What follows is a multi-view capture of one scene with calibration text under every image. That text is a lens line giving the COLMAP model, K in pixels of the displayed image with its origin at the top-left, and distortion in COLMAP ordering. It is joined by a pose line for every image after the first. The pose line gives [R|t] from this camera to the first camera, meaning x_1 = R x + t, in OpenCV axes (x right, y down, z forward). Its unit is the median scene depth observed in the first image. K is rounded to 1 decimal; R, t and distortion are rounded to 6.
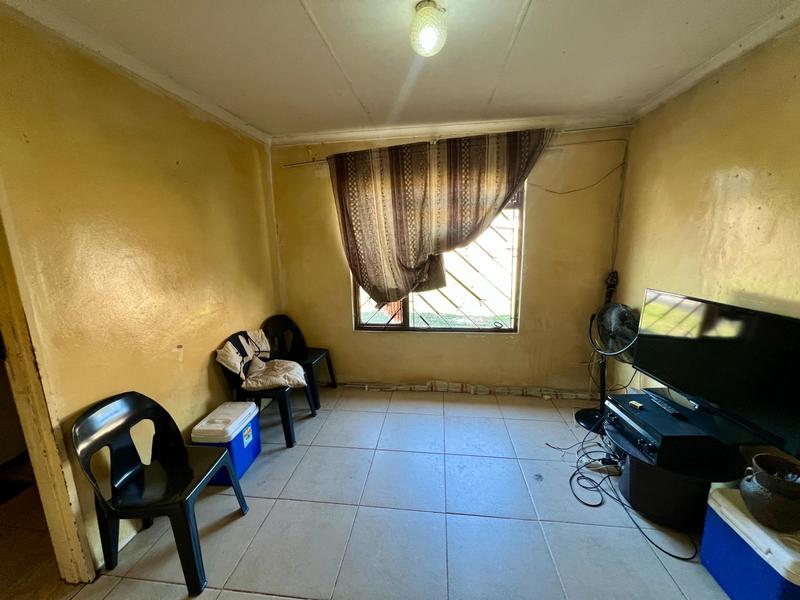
lens RADIAL K [[317.7, 0, 400.0], [0, 317.7, 300.0], [0, 0, 1]] dist [-0.001860, 0.000454]
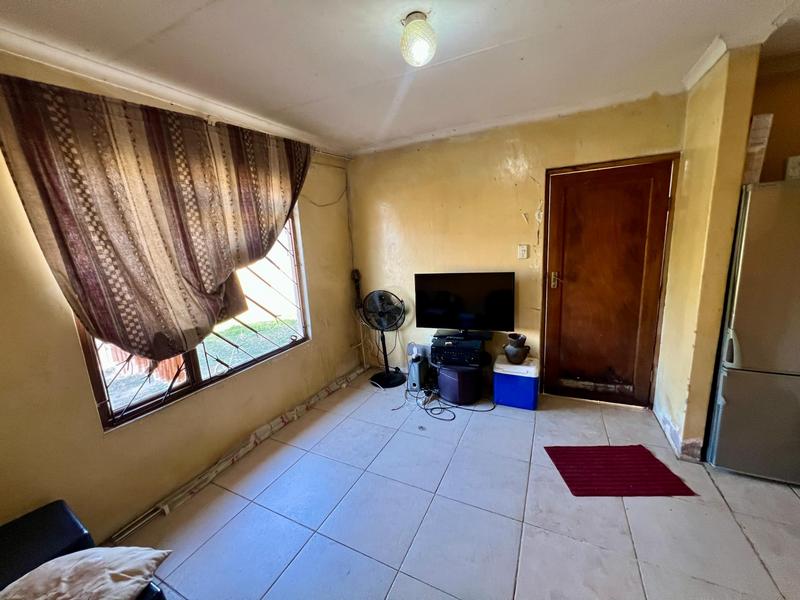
lens RADIAL K [[317.7, 0, 400.0], [0, 317.7, 300.0], [0, 0, 1]] dist [-0.001860, 0.000454]
pose [[0.337724, -0.183964, 0.923093, -0.487823], [0.226641, 0.967753, 0.109945, -0.071127], [-0.913552, 0.172080, 0.368527, 0.375594]]
